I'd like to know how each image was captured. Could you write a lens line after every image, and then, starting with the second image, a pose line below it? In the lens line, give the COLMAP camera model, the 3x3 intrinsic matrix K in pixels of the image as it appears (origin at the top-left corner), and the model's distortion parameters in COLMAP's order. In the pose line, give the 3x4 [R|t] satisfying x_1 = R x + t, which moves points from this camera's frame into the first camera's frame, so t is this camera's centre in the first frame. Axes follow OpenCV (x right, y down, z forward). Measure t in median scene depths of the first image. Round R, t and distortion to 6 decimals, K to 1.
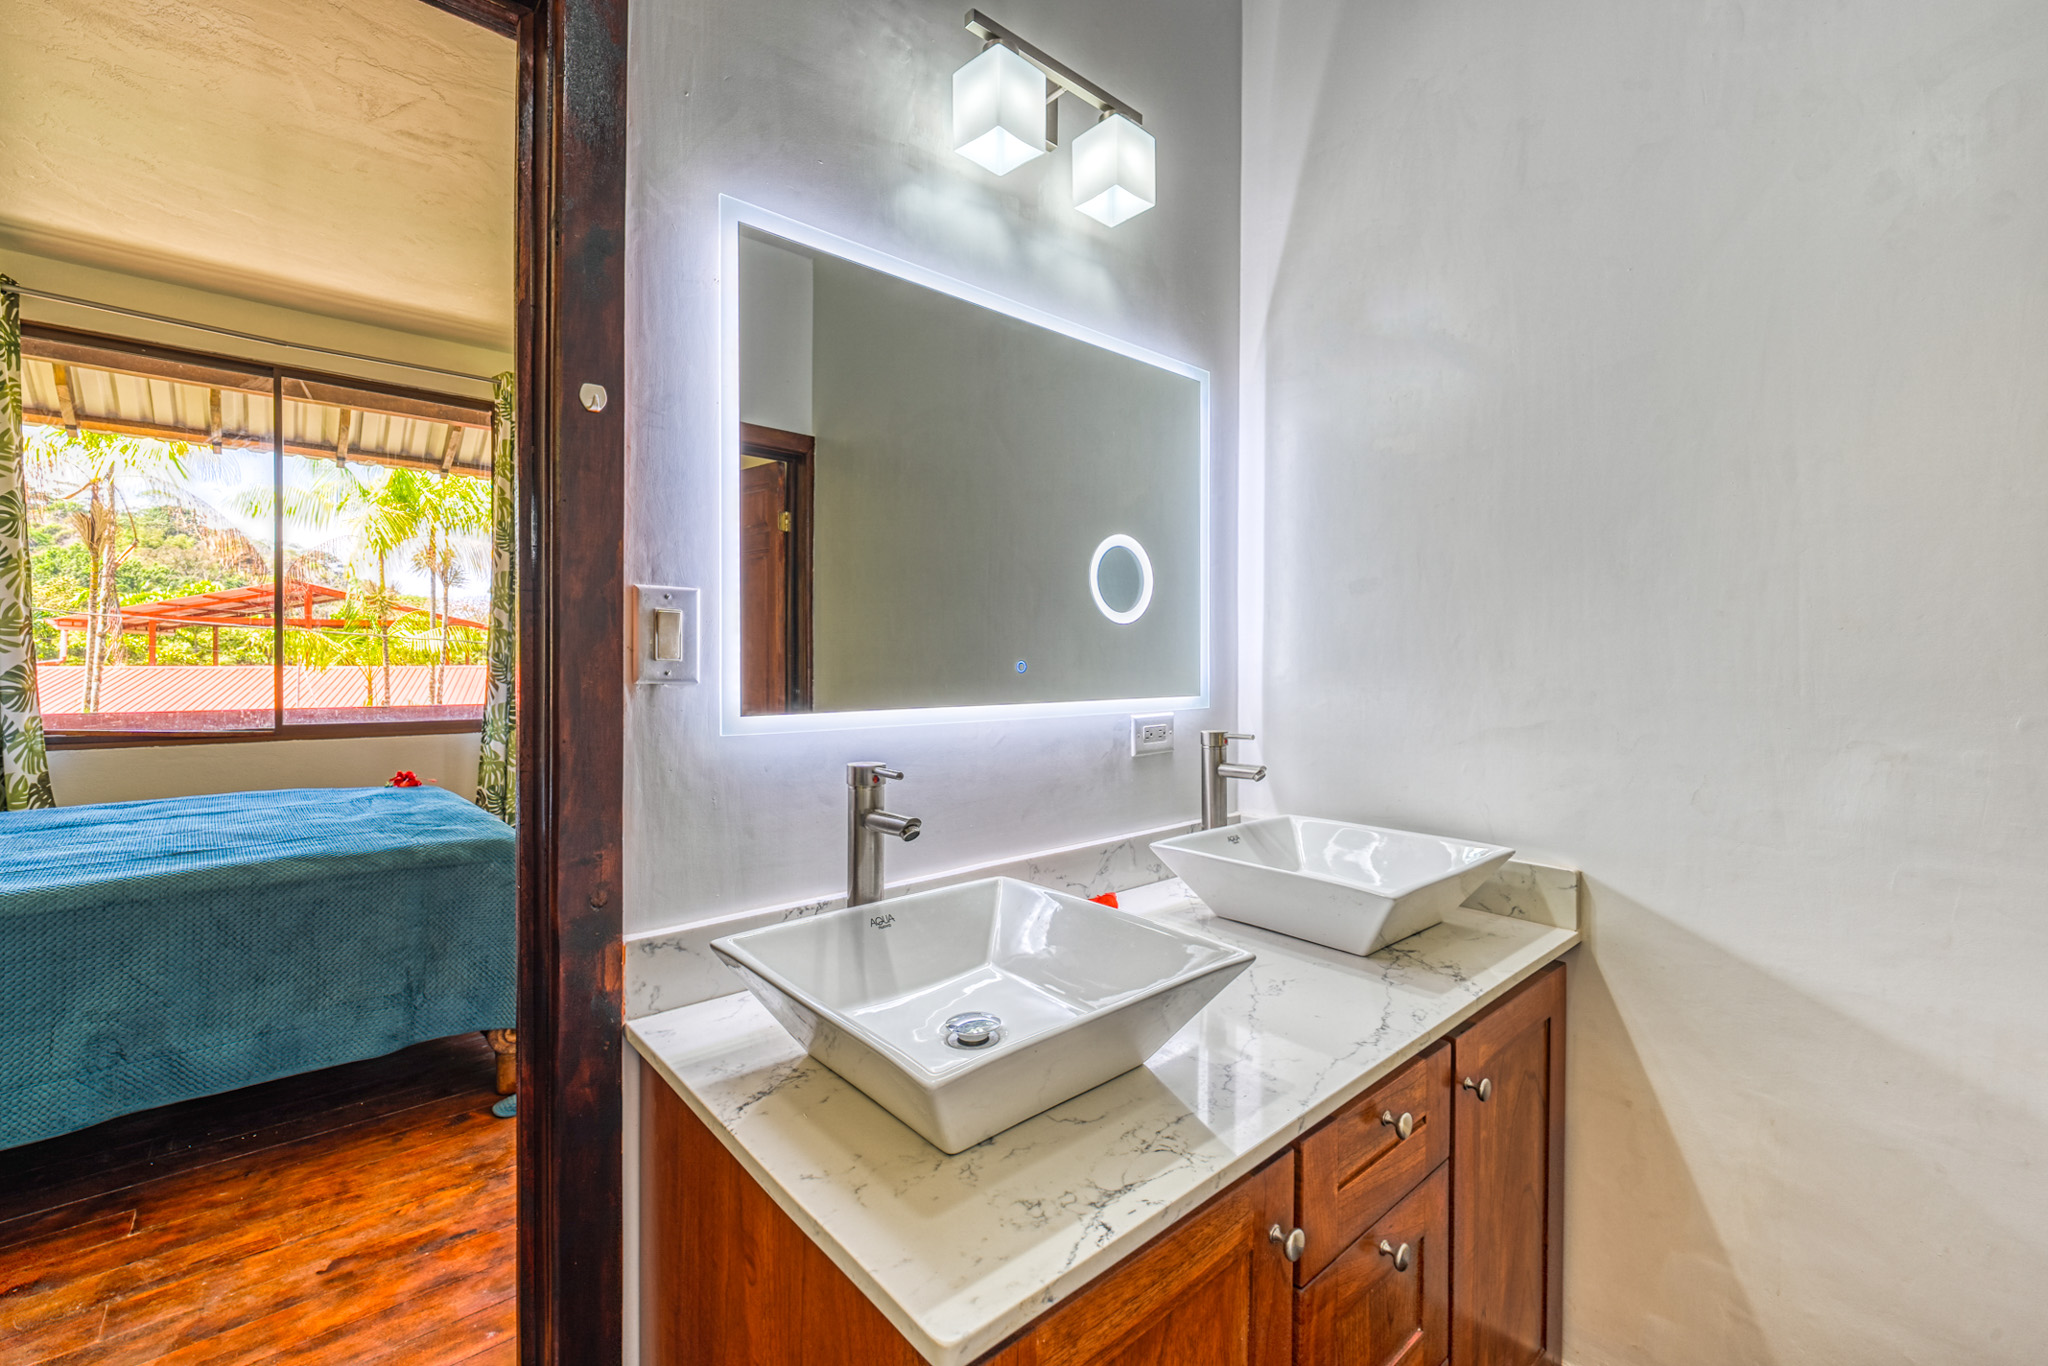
lens RADIAL K [[864.0, 0, 1022.0], [0, 864.0, 664.2], [0, 0, 1]] dist [0.000353, 0.000346]
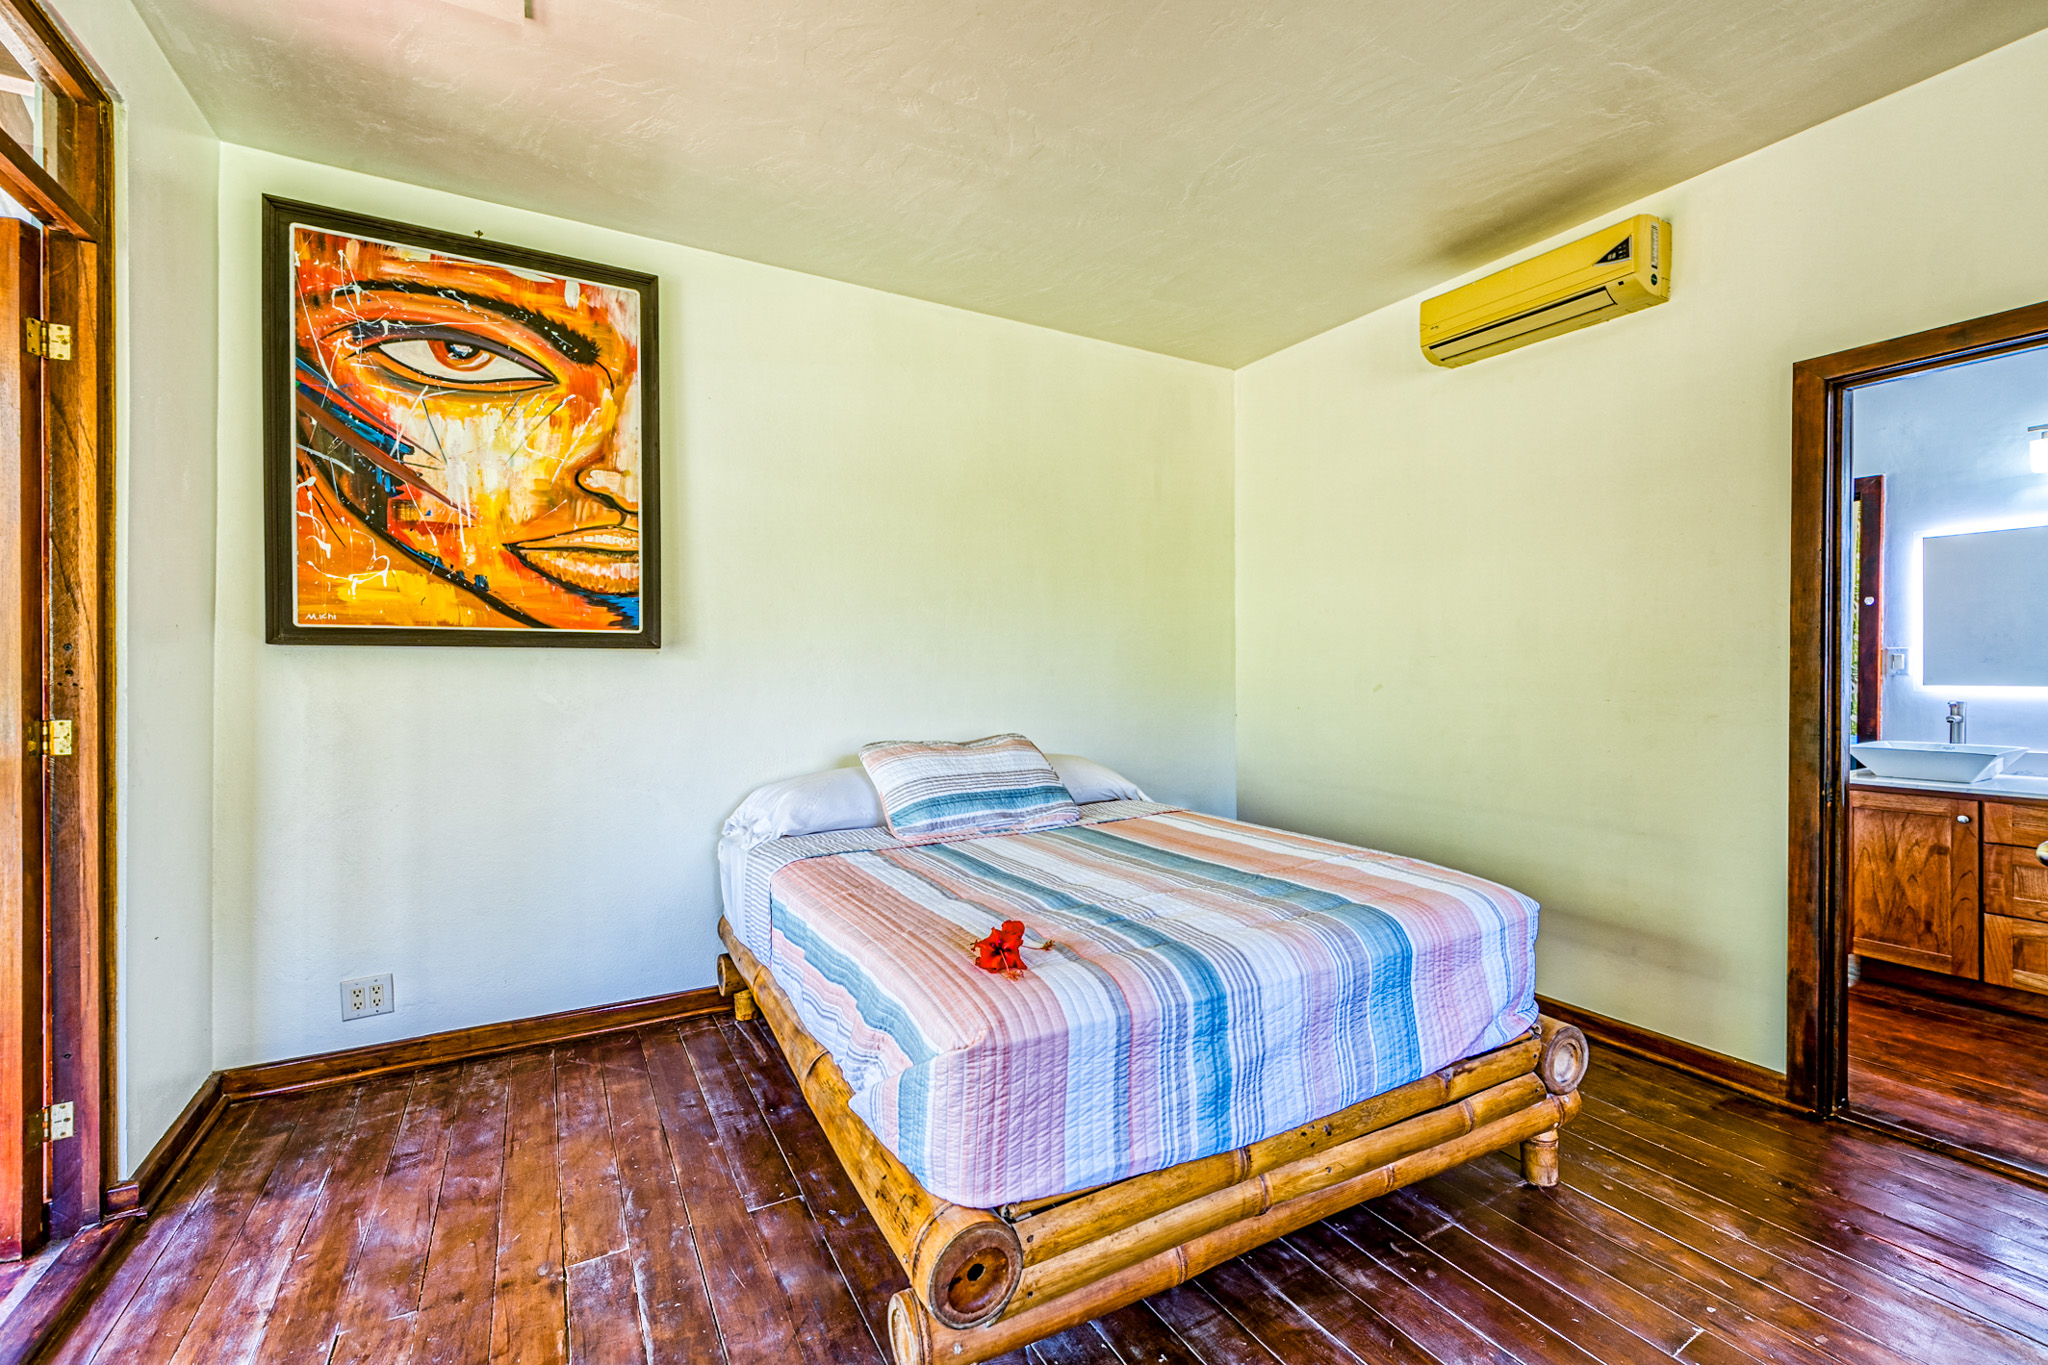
lens RADIAL K [[938.4, 0, 1027.2], [0, 938.4, 679.2], [0, 0, 1]] dist [-0.001410, 0.000299]
pose [[-0.159451, 0.009859, -0.987157, 3.773407], [-0.007753, 0.999907, 0.011239, 0.021419], [0.987175, 0.009445, -0.159360, -1.819247]]
